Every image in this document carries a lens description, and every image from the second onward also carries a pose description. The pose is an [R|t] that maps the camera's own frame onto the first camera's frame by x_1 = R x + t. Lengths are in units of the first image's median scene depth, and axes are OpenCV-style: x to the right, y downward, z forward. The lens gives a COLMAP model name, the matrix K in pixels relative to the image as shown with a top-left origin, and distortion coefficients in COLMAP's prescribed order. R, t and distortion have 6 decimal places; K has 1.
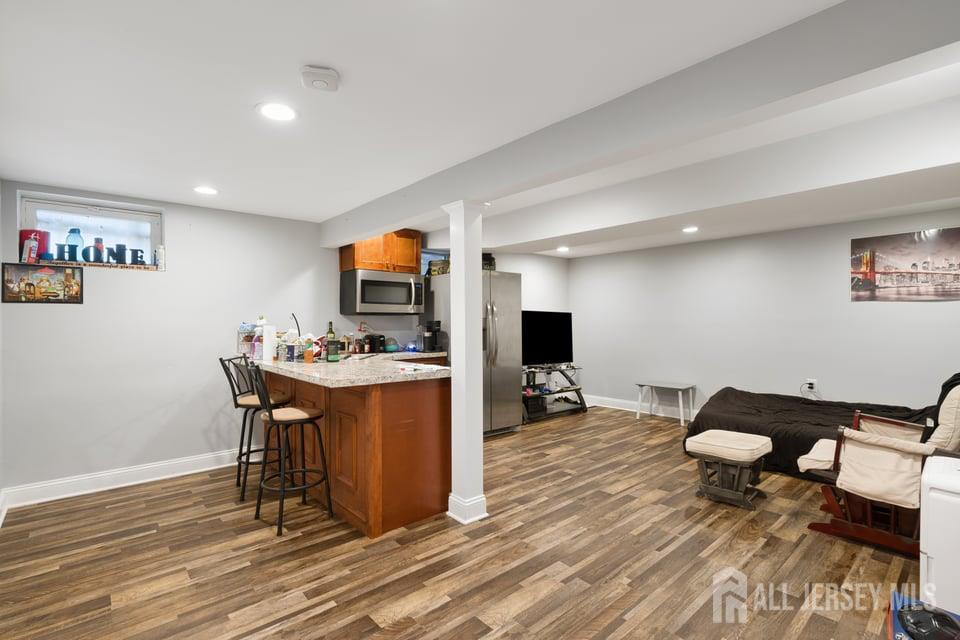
lens RADIAL K [[446.8, 0, 480.7], [0, 446.8, 322.6], [0, 0, 1]] dist [-0.000028, 0.000062]
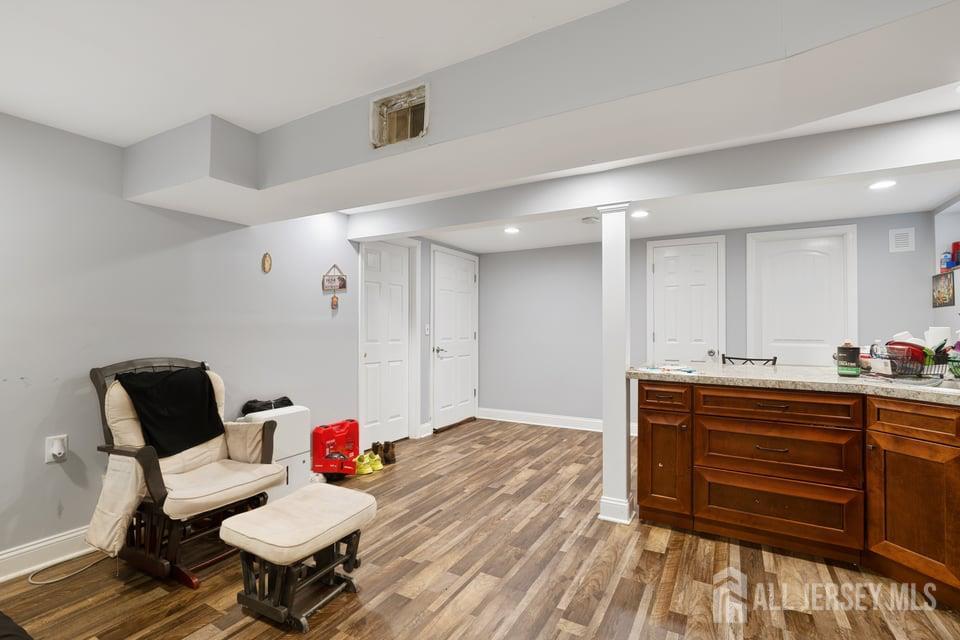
lens RADIAL K [[446.8, 0, 479.2], [0, 446.8, 322.0], [0, 0, 1]] dist [-0.000028, 0.000062]
pose [[-0.946791, -0.002845, -0.321836, 0.615335], [0.001172, 0.999924, -0.012287, 0.010691], [0.321846, -0.012010, -0.946716, 1.951616]]
